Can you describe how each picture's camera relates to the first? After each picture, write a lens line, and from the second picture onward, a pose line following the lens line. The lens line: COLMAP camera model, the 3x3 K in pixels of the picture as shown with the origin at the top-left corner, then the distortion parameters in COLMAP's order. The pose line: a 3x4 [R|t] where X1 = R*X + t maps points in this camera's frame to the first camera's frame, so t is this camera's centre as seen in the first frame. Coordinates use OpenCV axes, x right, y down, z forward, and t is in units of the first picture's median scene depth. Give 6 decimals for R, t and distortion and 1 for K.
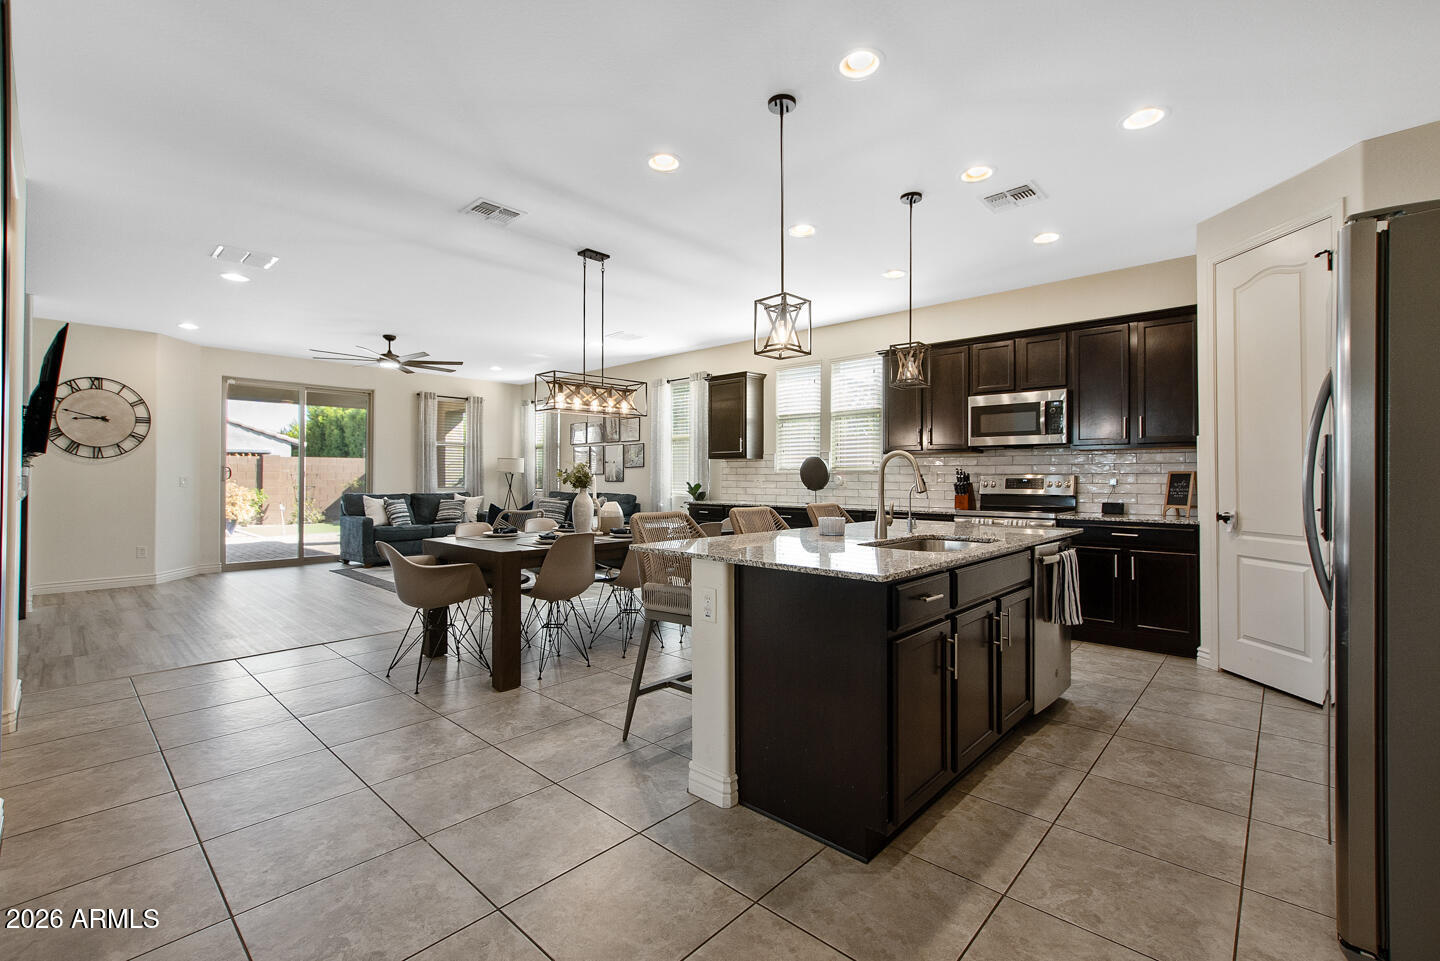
lens RADIAL K [[635.3, 0, 715.7], [0, 635.3, 472.0], [0, 0, 1]] dist [-0.024148, 0.002872]
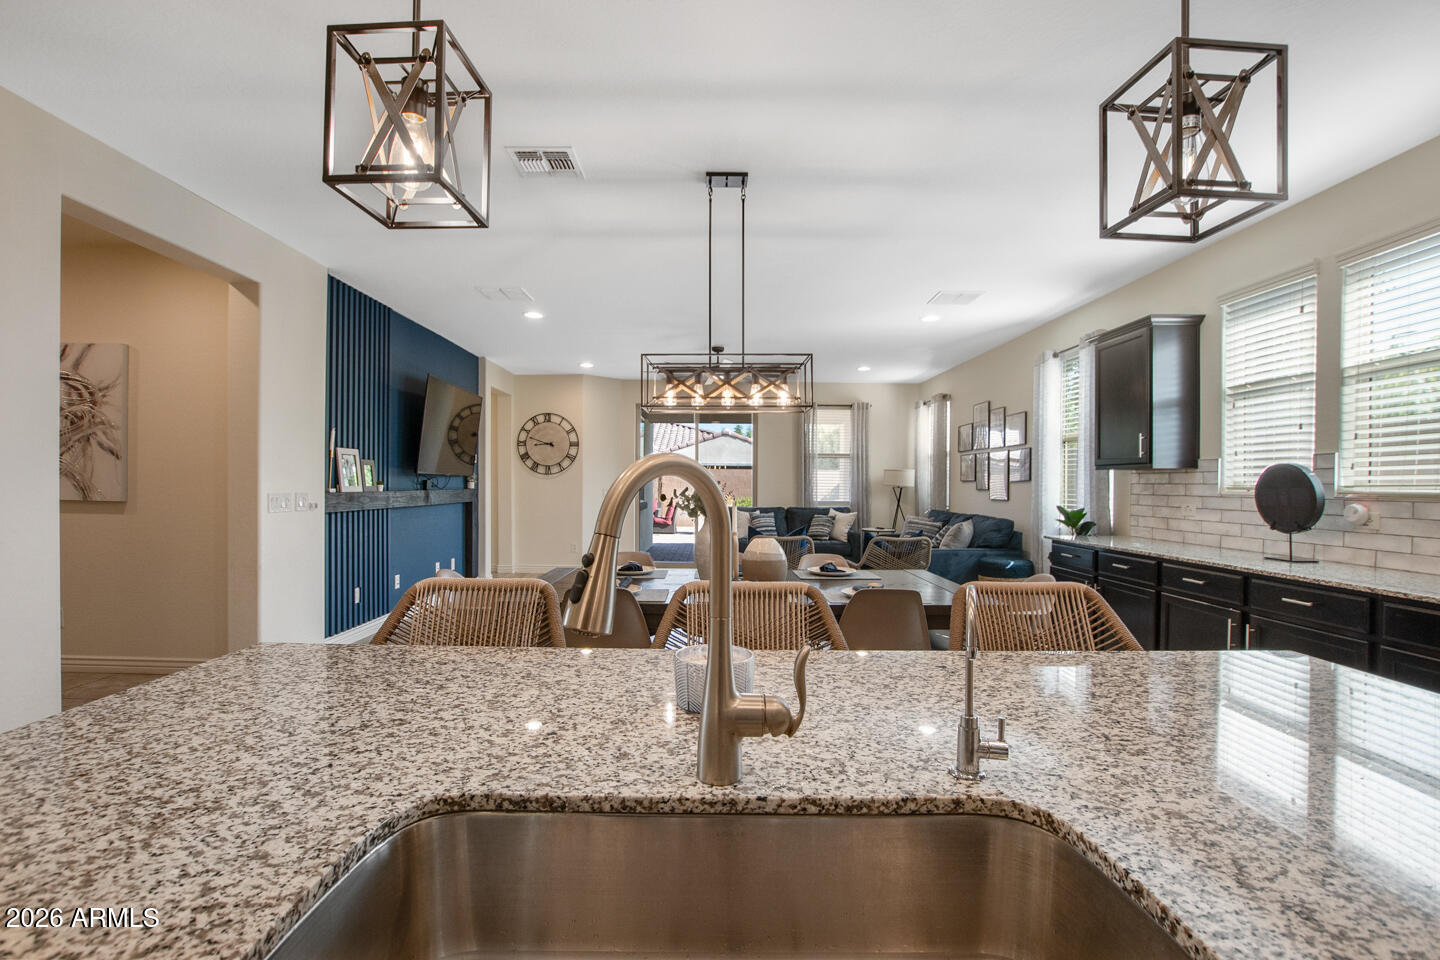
lens RADIAL K [[635.3, 0, 699.5], [0, 635.3, 477.0], [0, 0, 1]] dist [-0.024148, 0.002872]
pose [[0.678089, -0.003702, -0.734971, 0.184413], [-0.001329, 0.999980, -0.006263, -0.009172], [0.734979, 0.005224, 0.678070, 0.317737]]
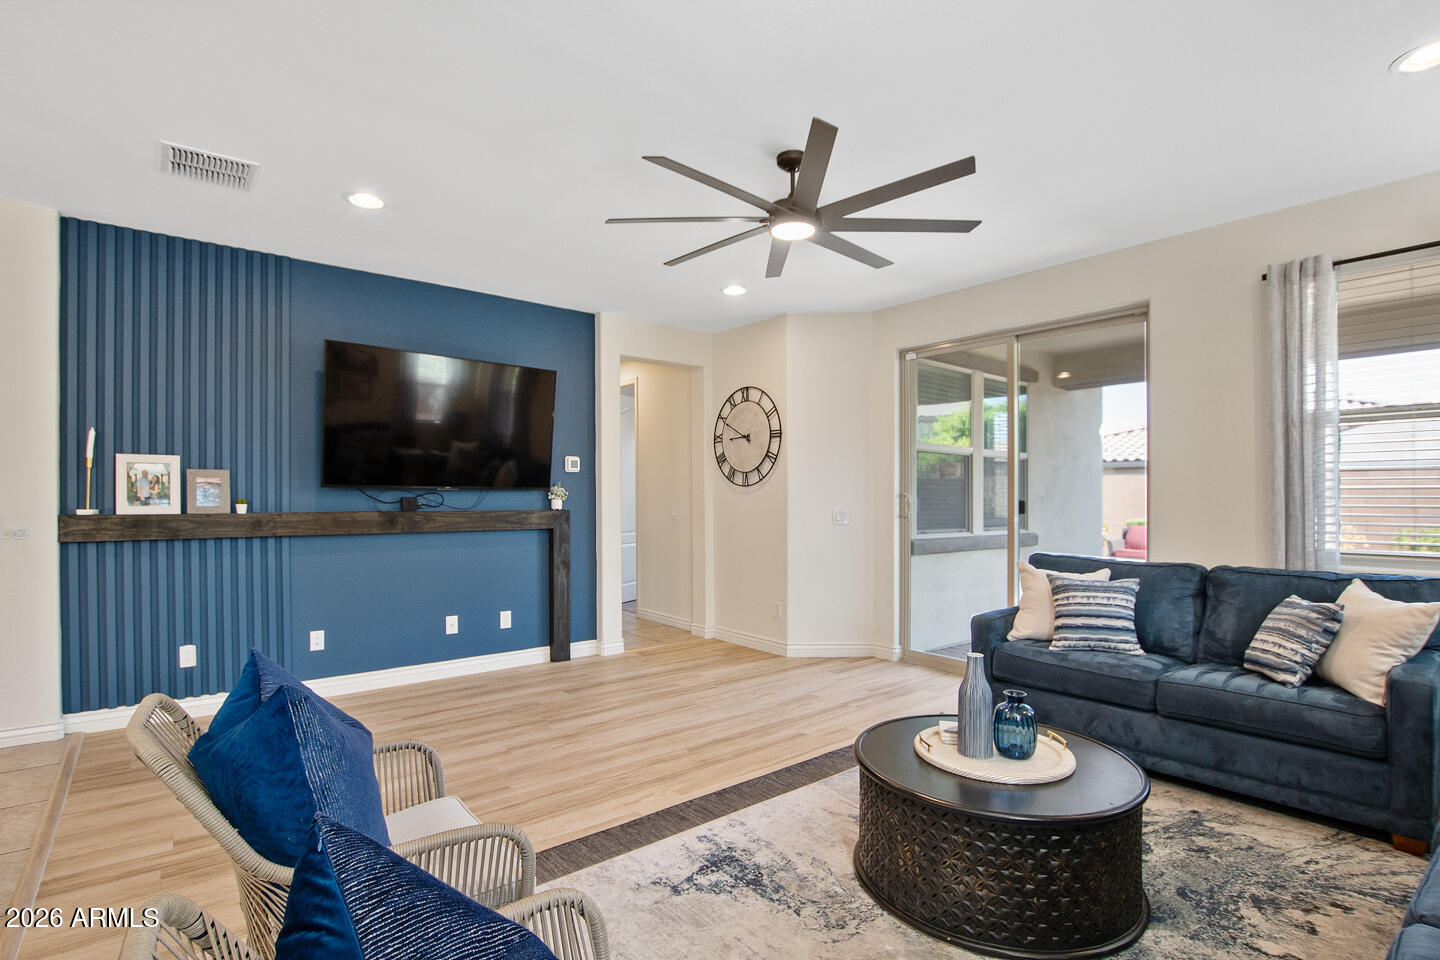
lens RADIAL K [[687.2, 0, 708.4], [0, 687.2, 498.0], [0, 0, 1]] dist [-0.026232, 0.000223]
pose [[-0.133498, -0.000794, -0.991049, -0.101396], [0.004230, 0.999990, -0.001371, -0.006275], [0.991040, -0.004375, -0.133493, 1.016366]]
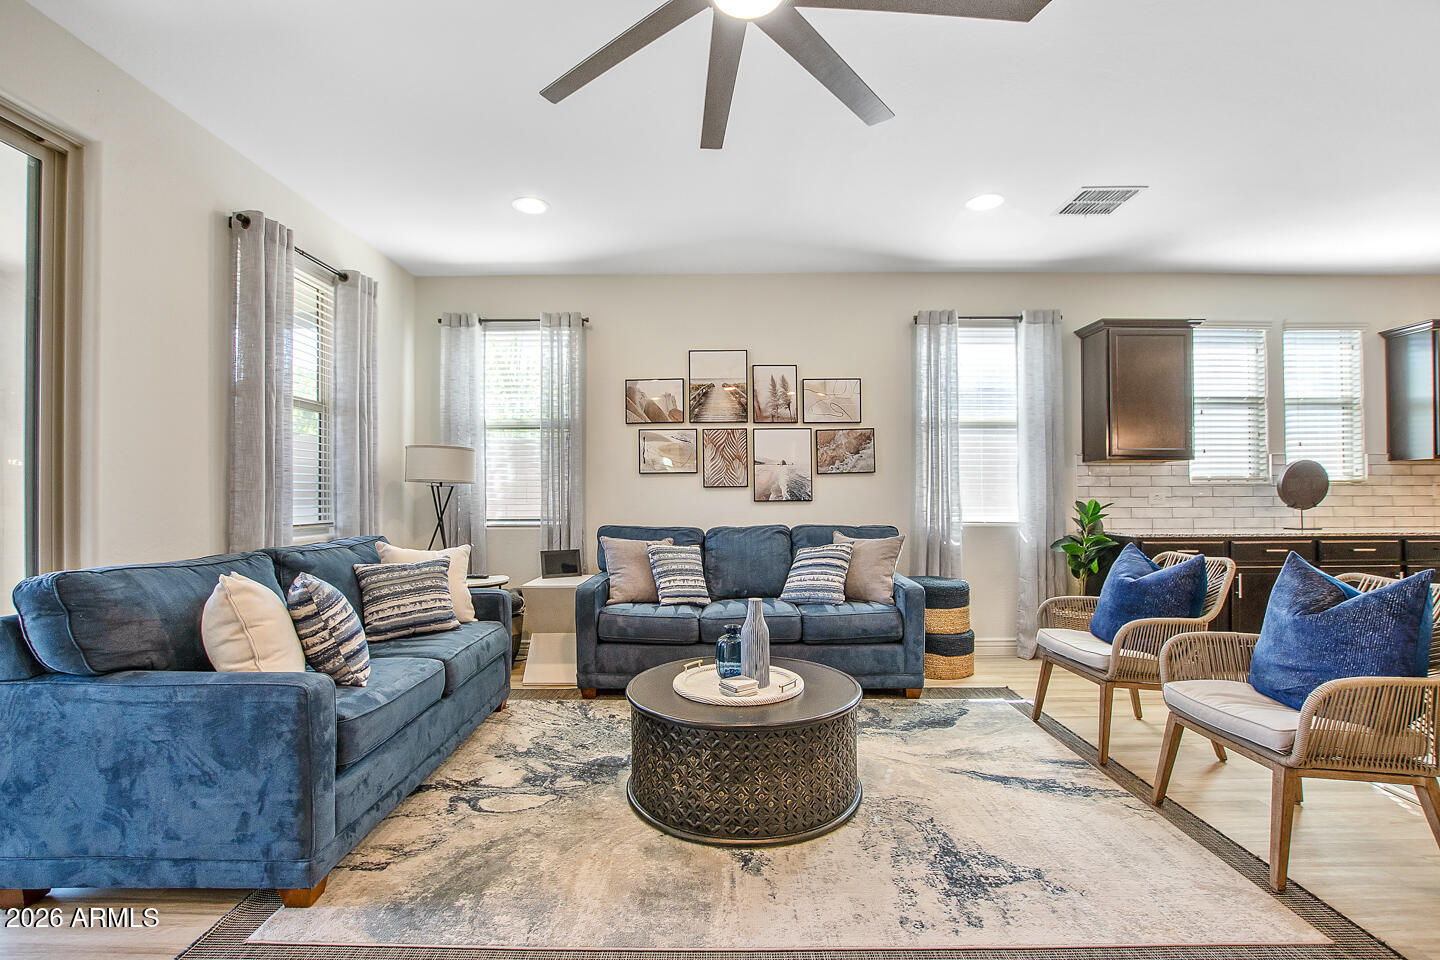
lens RADIAL K [[635.3, 0, 713.2], [0, 635.3, 499.6], [0, 0, 1]] dist [-0.024148, 0.002872]
pose [[0.734648, -0.013325, 0.678317, -0.689553], [0.001453, 0.999836, 0.018067, 0.005179], [-0.678446, -0.012288, 0.734547, 0.858513]]
